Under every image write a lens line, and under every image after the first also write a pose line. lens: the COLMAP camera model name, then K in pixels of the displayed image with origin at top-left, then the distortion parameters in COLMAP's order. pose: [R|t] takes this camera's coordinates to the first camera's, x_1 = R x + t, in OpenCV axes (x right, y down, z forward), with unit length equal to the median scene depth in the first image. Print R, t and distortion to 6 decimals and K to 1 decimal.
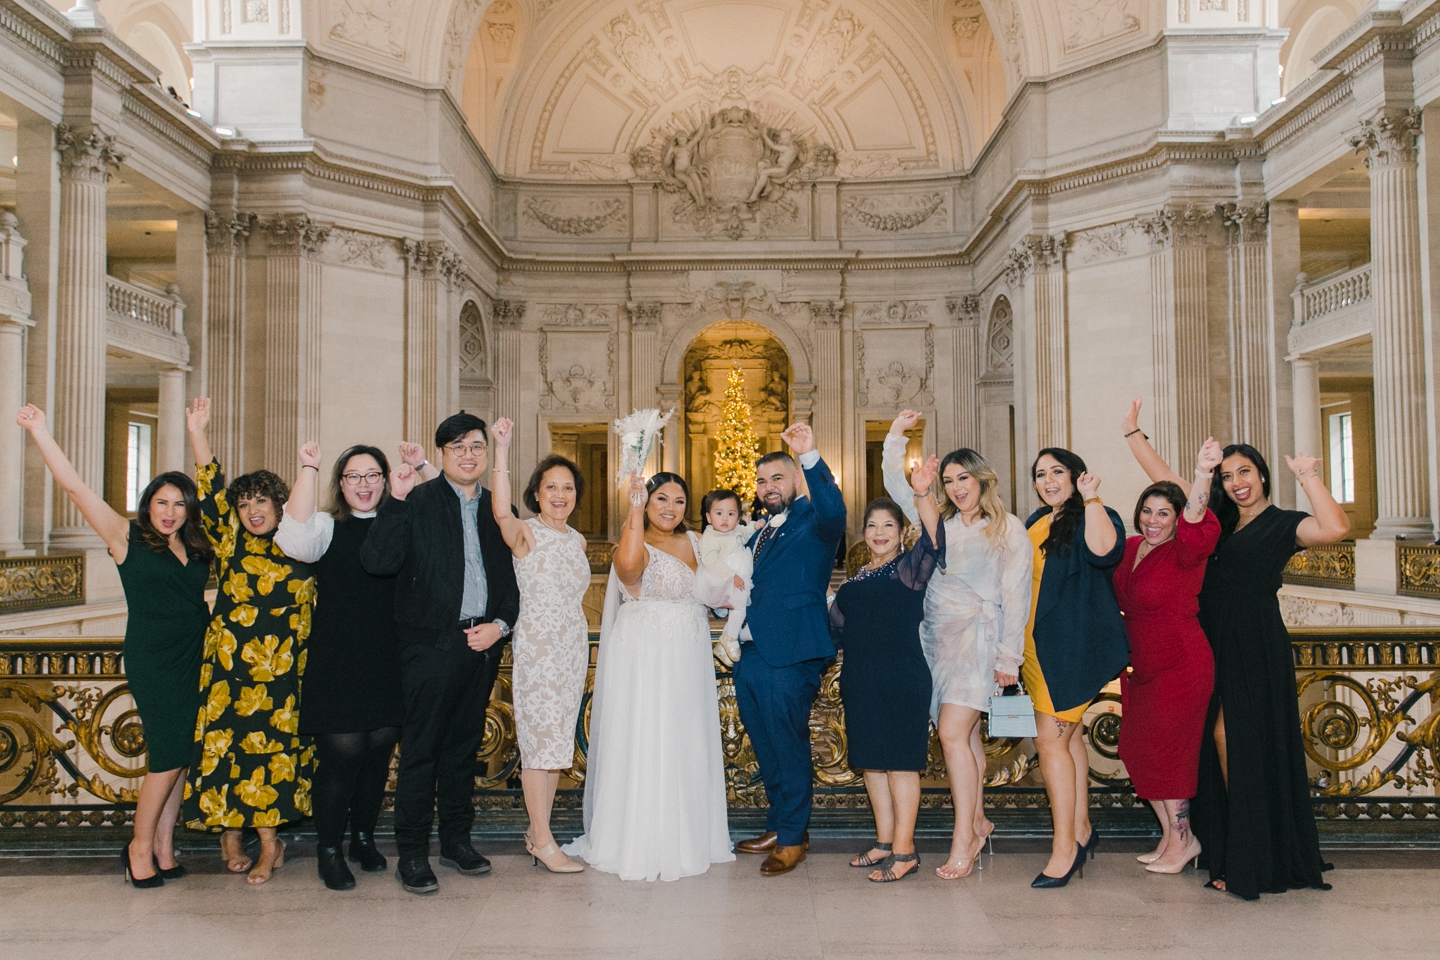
lens RADIAL K [[1032.8, 0, 725.1], [0, 1032.8, 477.2], [0, 0, 1]] dist [0.008720, -0.001423]
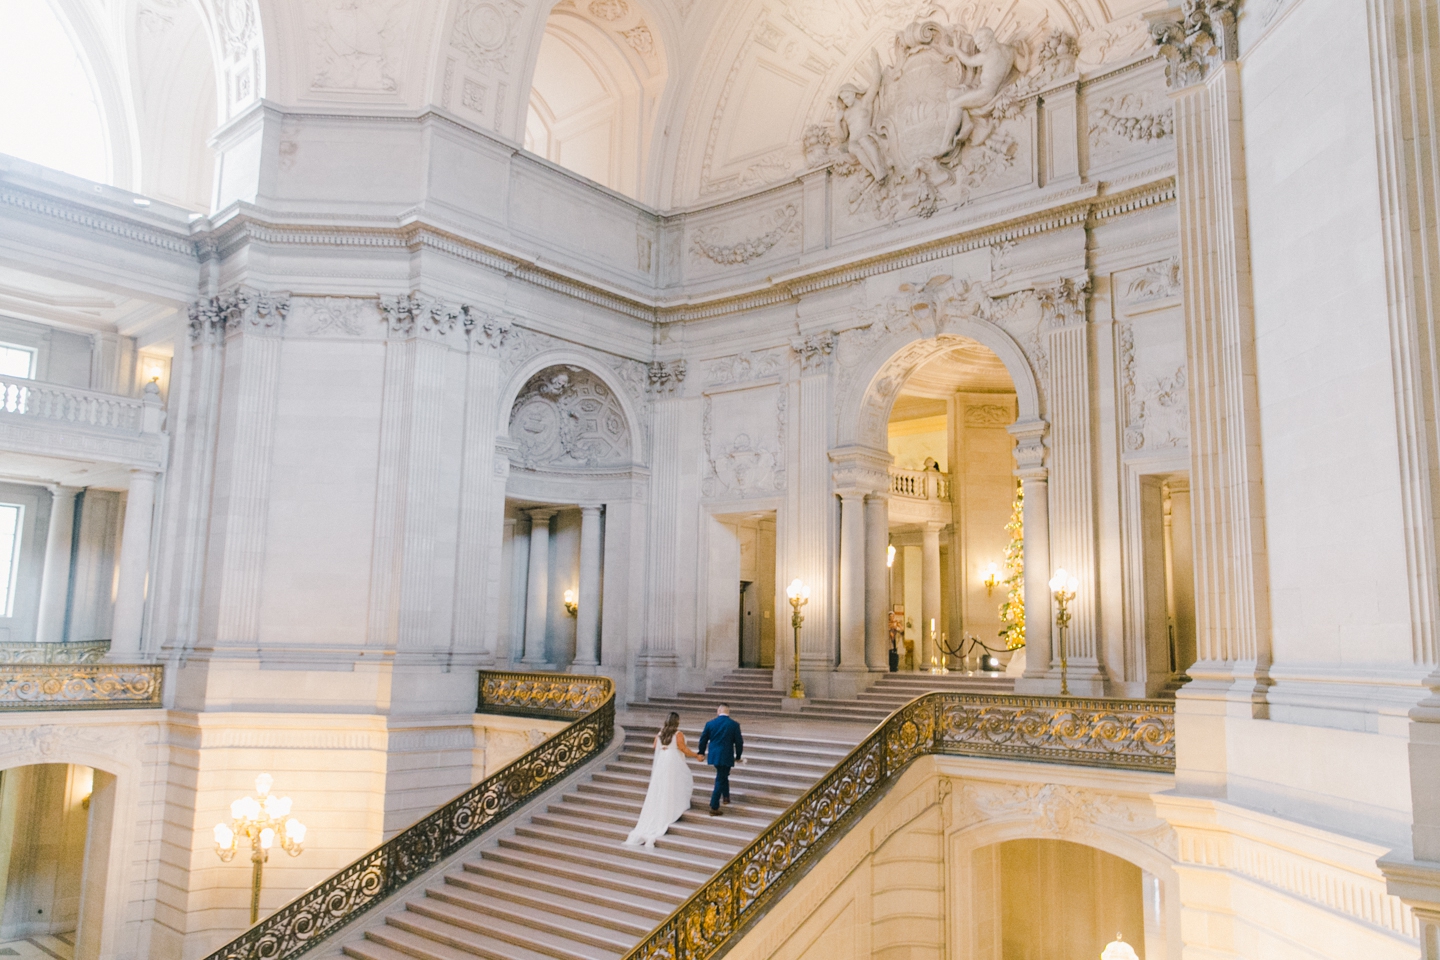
lens RADIAL K [[1066.3, 0, 717.8], [0, 1066.3, 492.6], [0, 0, 1]] dist [-0.001901, -0.003775]
pose [[0.753210, -0.074756, -0.653519, 0.344127], [0.004359, 0.994067, -0.108687, 0.015927], [0.657766, 0.079015, 0.749066, 0.430246]]
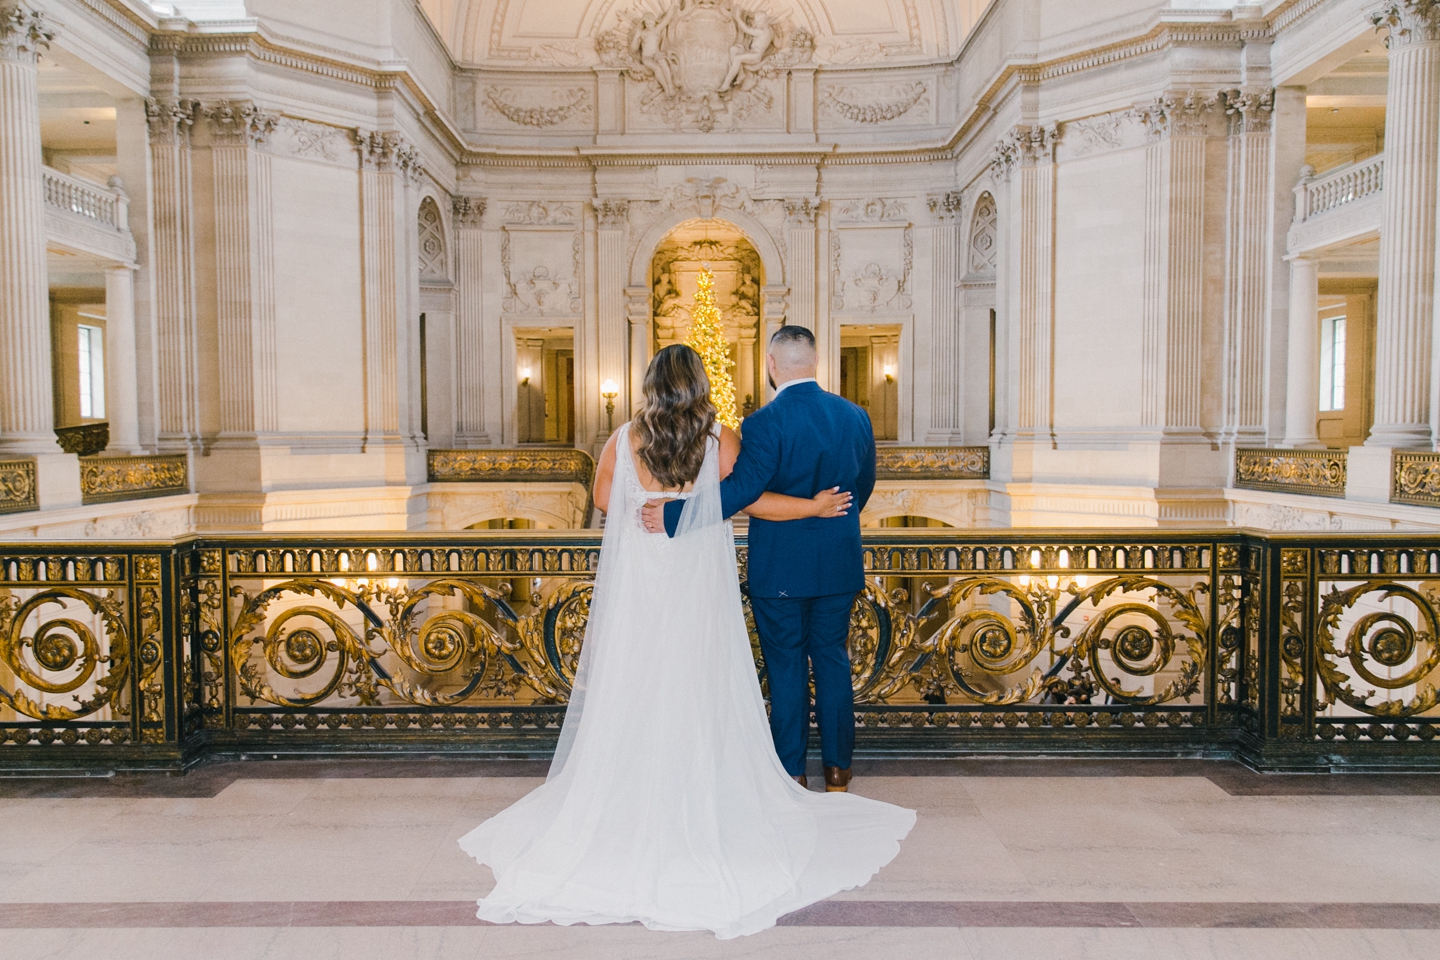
lens RADIAL K [[1044.1, 0, 690.1], [0, 1044.1, 485.6], [0, 0, 1]] dist [0.008432, 0.000368]
pose [[0.999995, 0.001838, -0.002400, -0.002033], [-0.001601, 0.995483, 0.094926, 0.002527], [0.002564, -0.094921, 0.995481, 0.012714]]
